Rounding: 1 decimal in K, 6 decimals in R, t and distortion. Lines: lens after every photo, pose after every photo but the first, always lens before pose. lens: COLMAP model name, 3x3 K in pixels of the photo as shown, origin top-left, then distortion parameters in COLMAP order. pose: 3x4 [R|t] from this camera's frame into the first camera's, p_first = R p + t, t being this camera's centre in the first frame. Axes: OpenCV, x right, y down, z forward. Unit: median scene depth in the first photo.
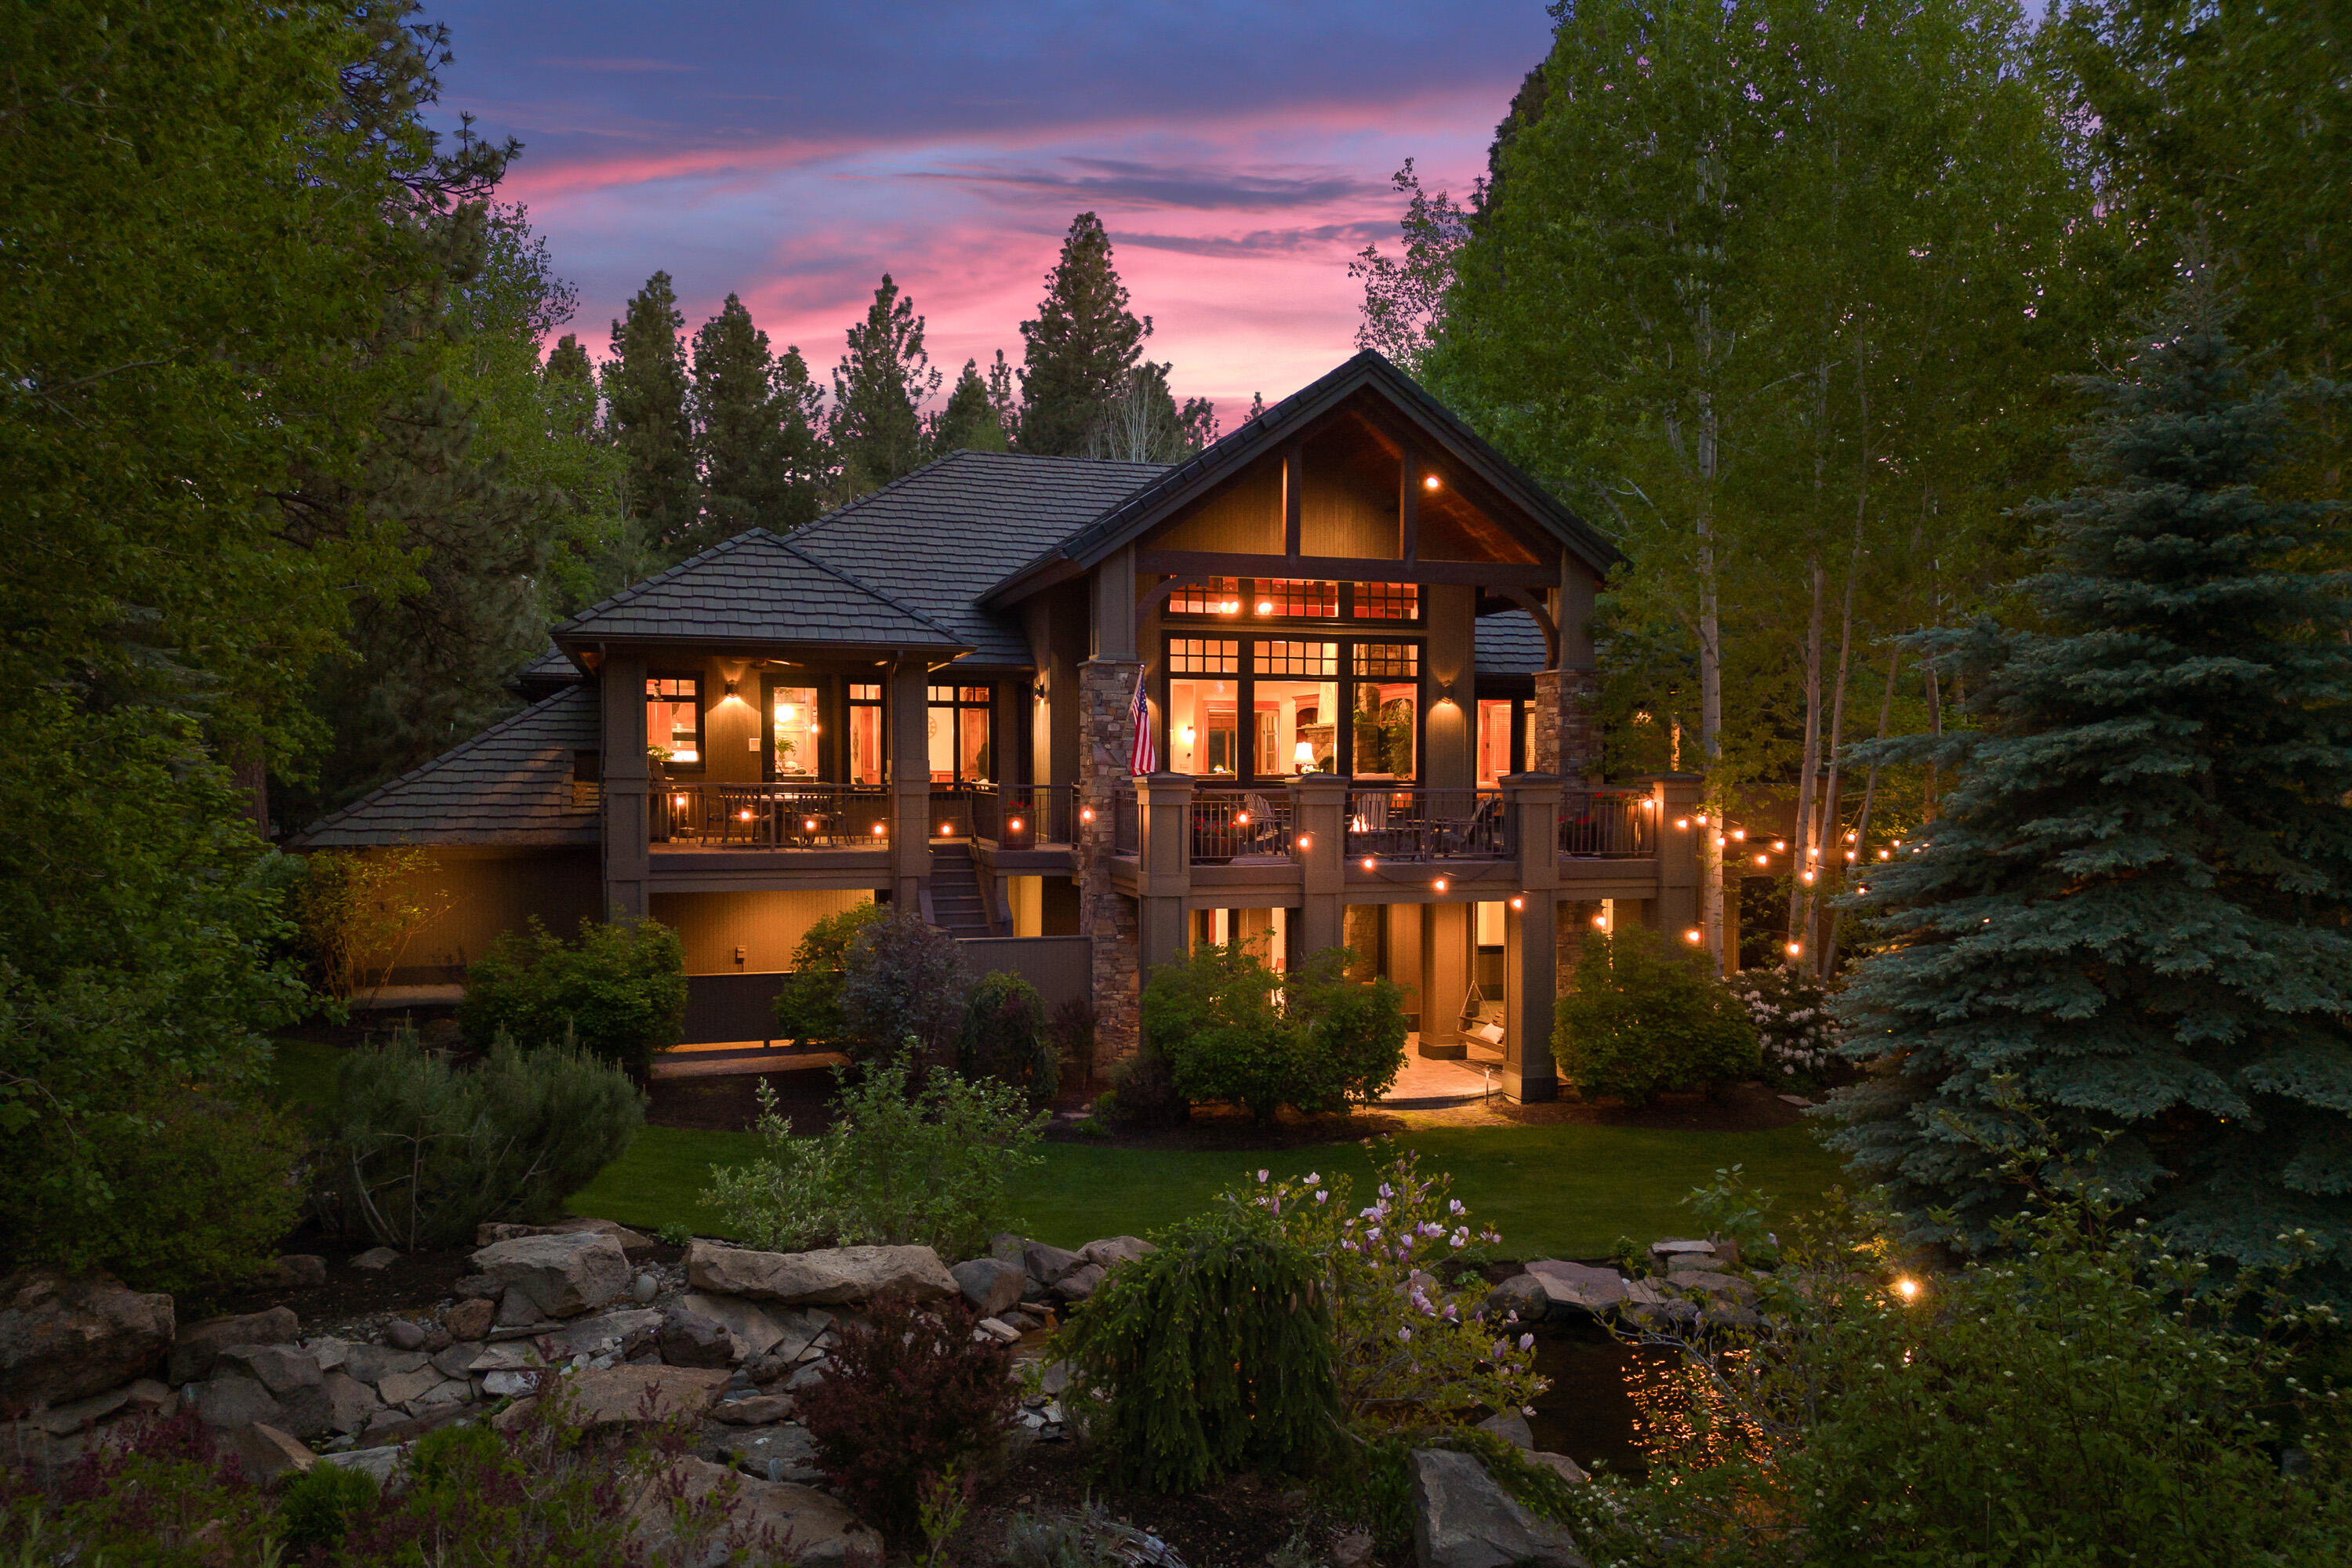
lens RADIAL K [[1647.0, 0, 1157.4], [0, 1647.0, 810.4], [0, 0, 1]] dist [0.069926, -0.064216]
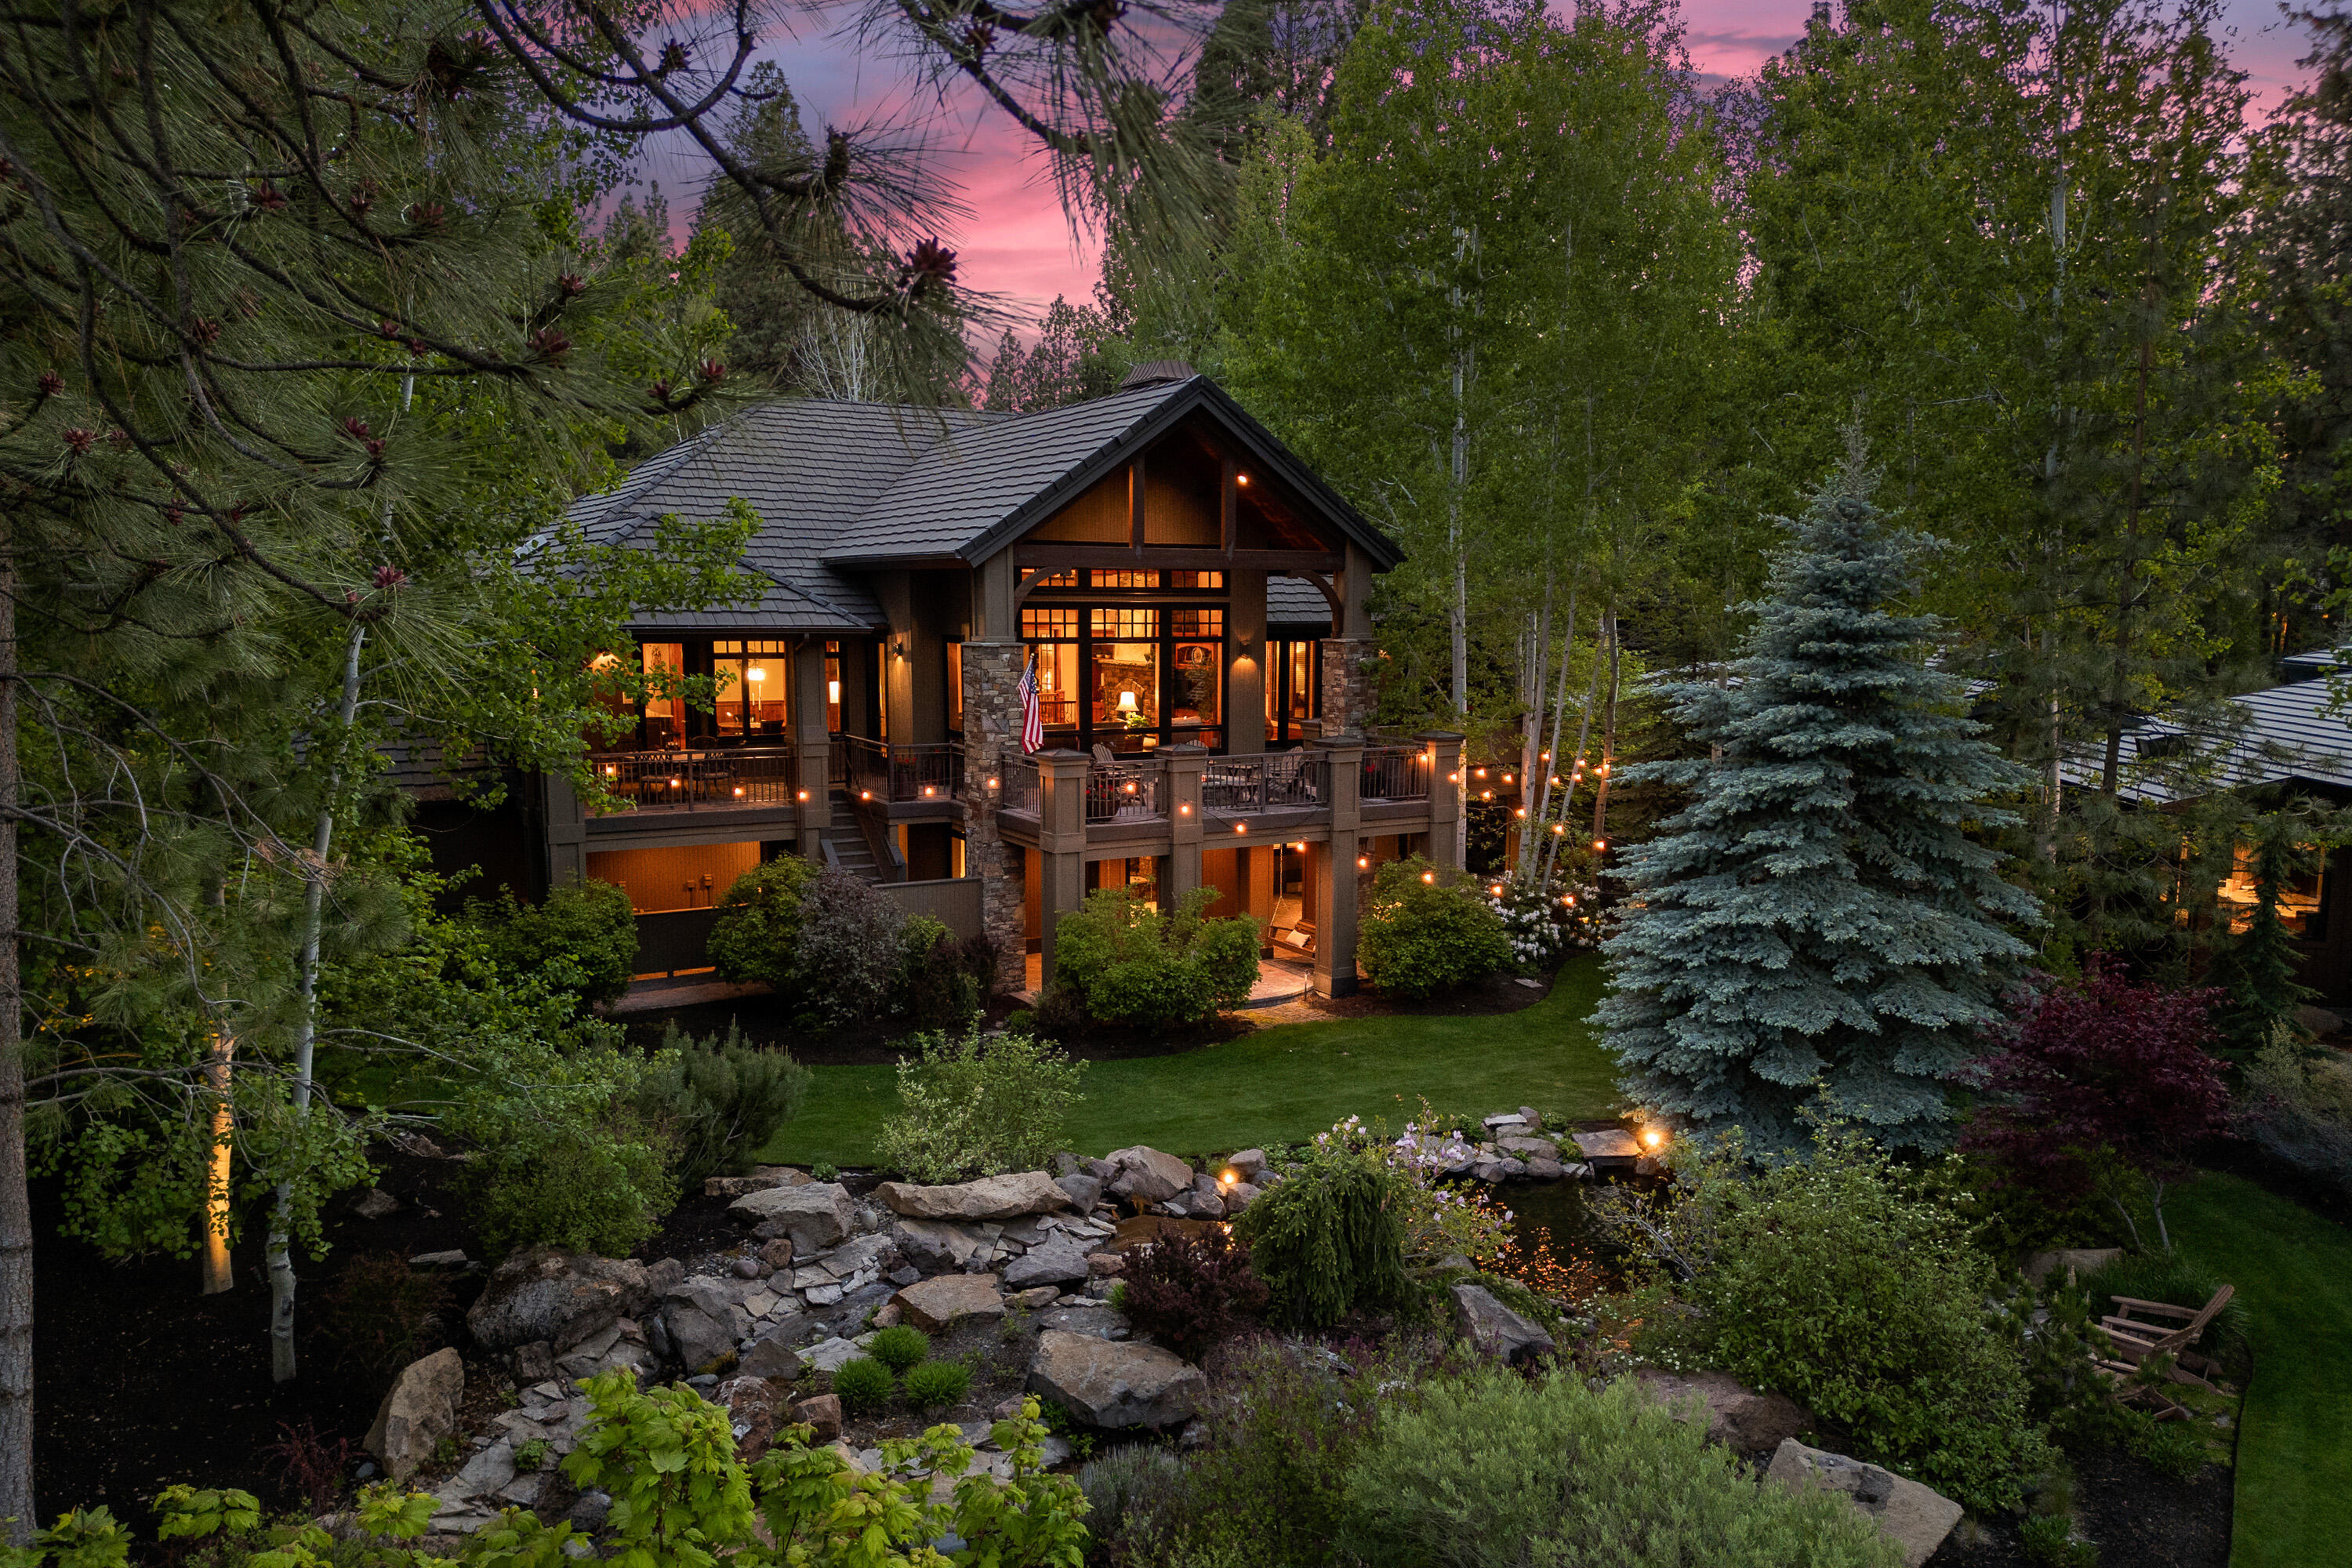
lens RADIAL K [[1663.5, 0, 1176.0], [0, 1663.5, 784.0], [0, 0, 1]] dist [0.079322, -0.086144]
pose [[0.973248, -0.023208, 0.228583, -0.171770], [0.003099, 0.996121, 0.087941, -0.092599], [-0.229737, -0.084880, 0.969544, -0.181546]]
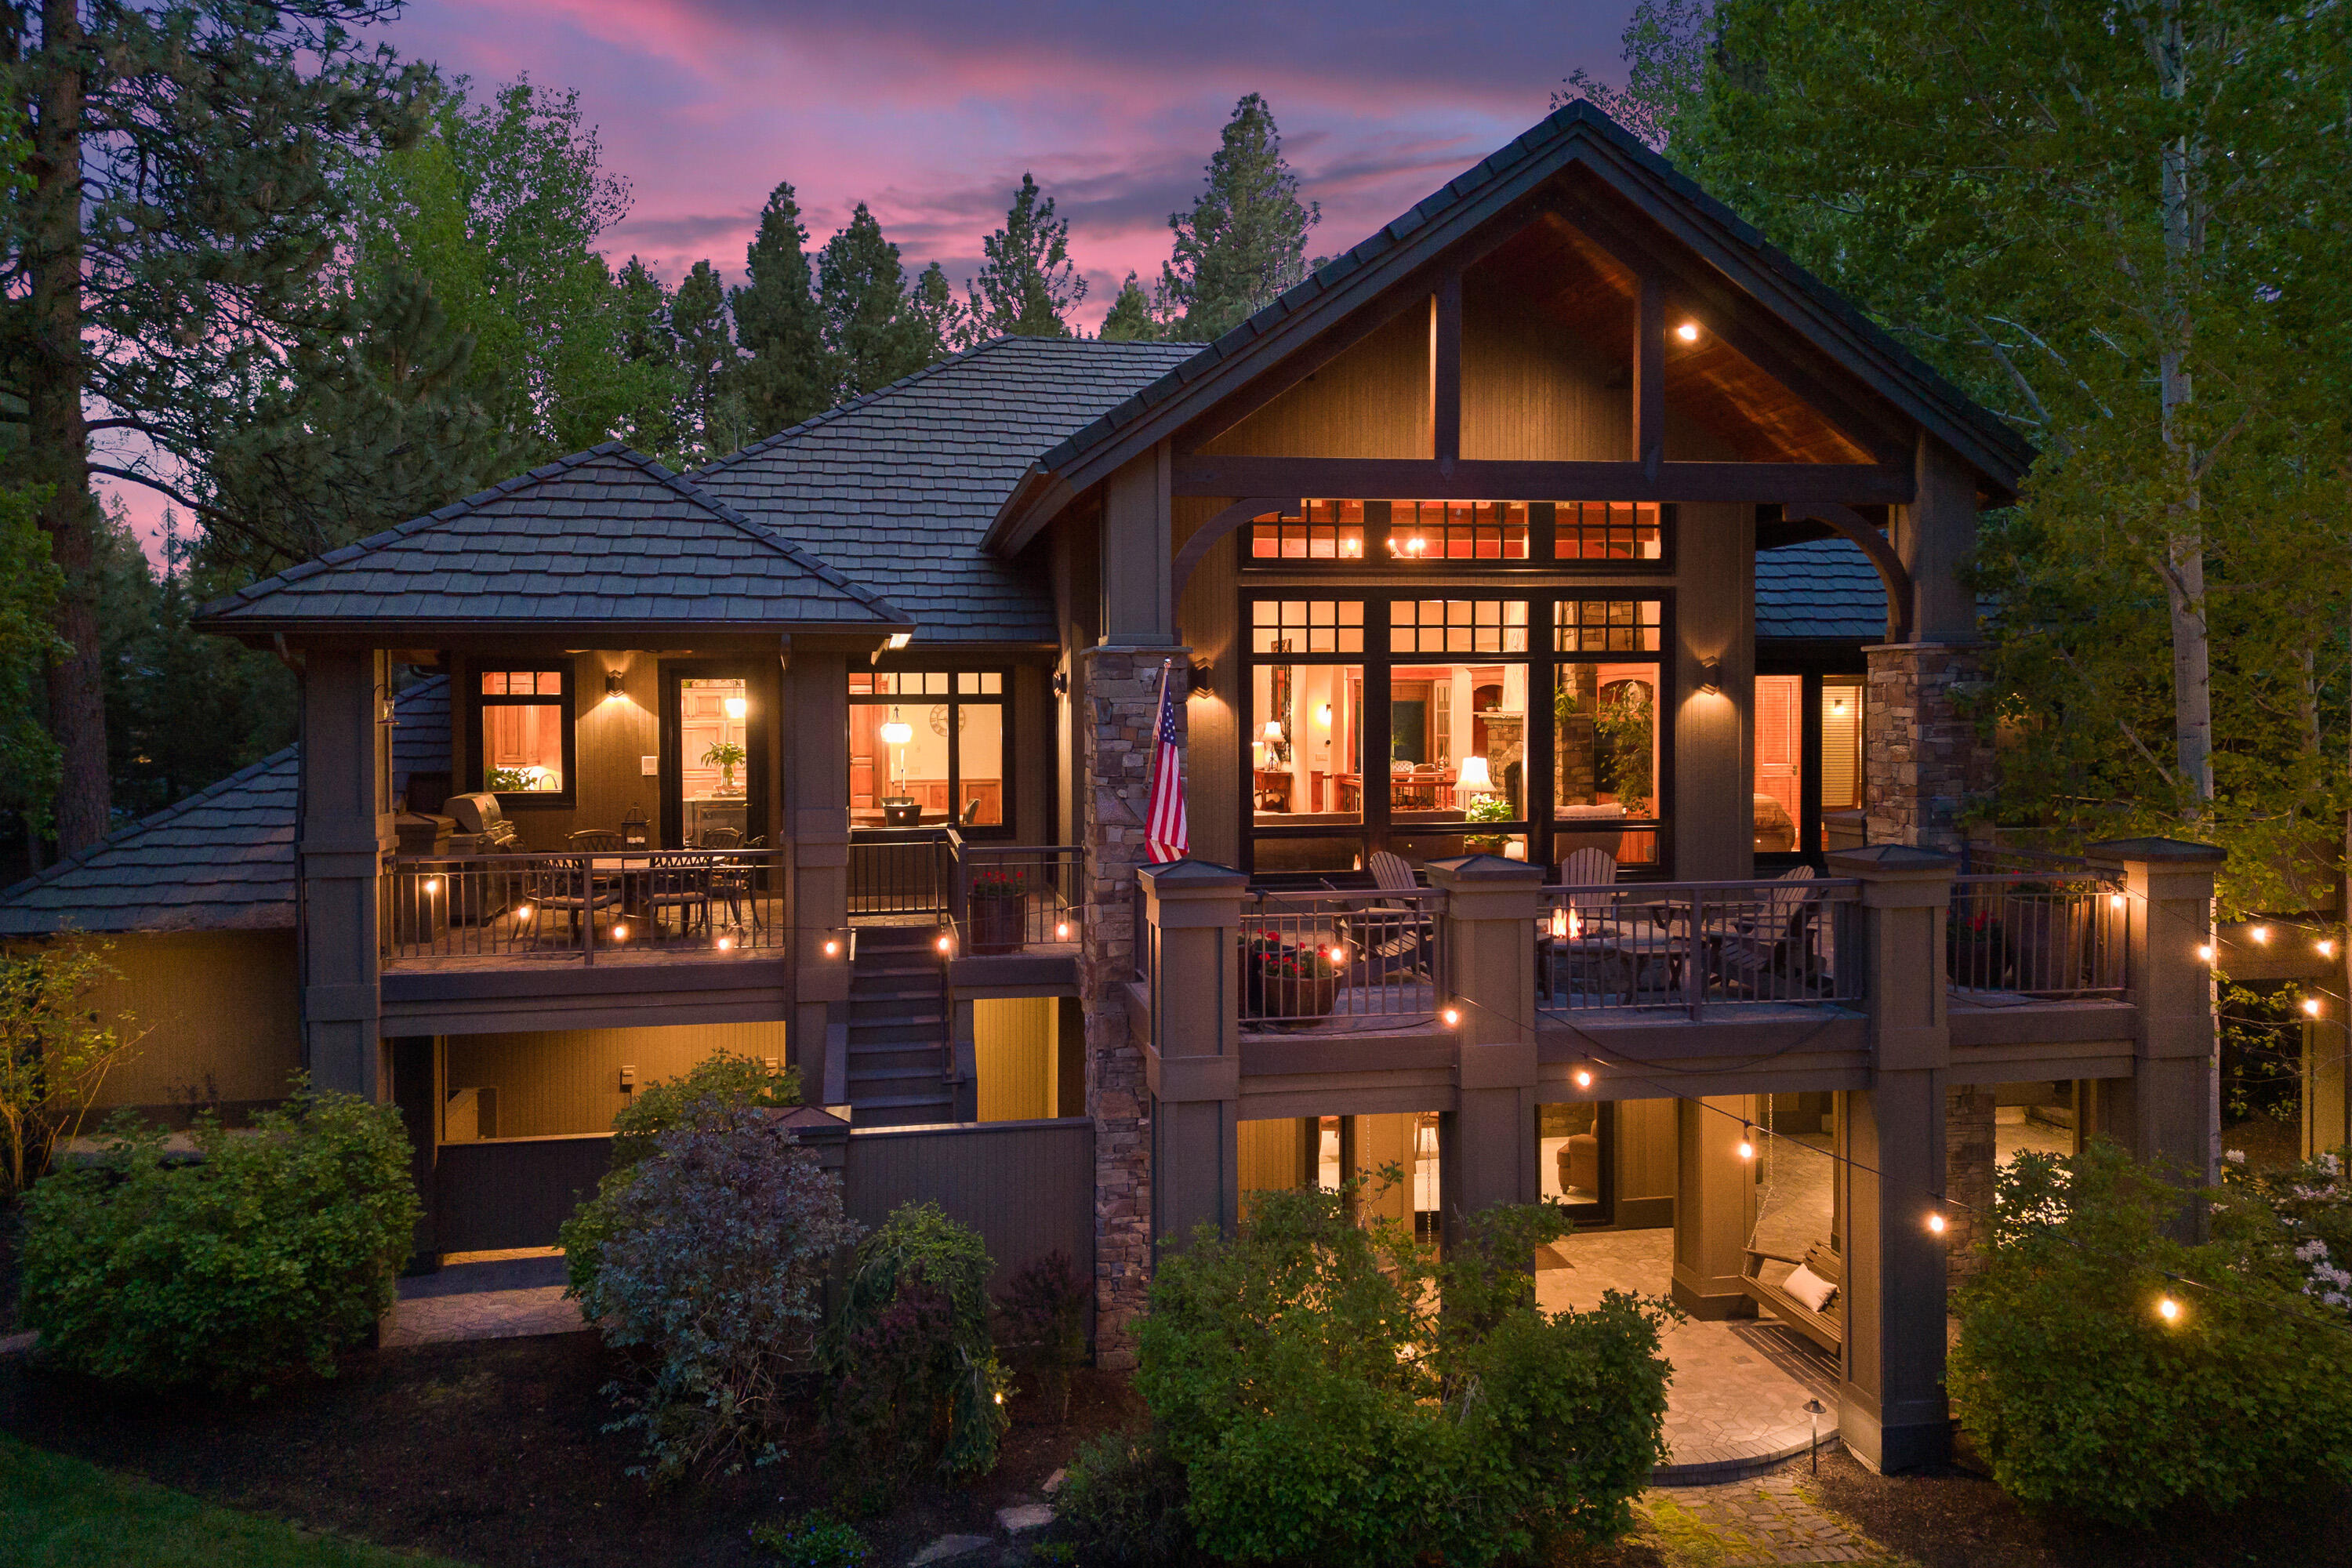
lens RADIAL K [[1649.7, 0, 1167.2], [0, 1649.7, 758.9], [0, 0, 1]] dist [0.076731, -0.086424]
pose [[0.993280, -0.006734, -0.115538, 0.052038], [0.008023, 0.999911, 0.010691, -0.056084], [0.115456, -0.011546, 0.993246, 0.411236]]
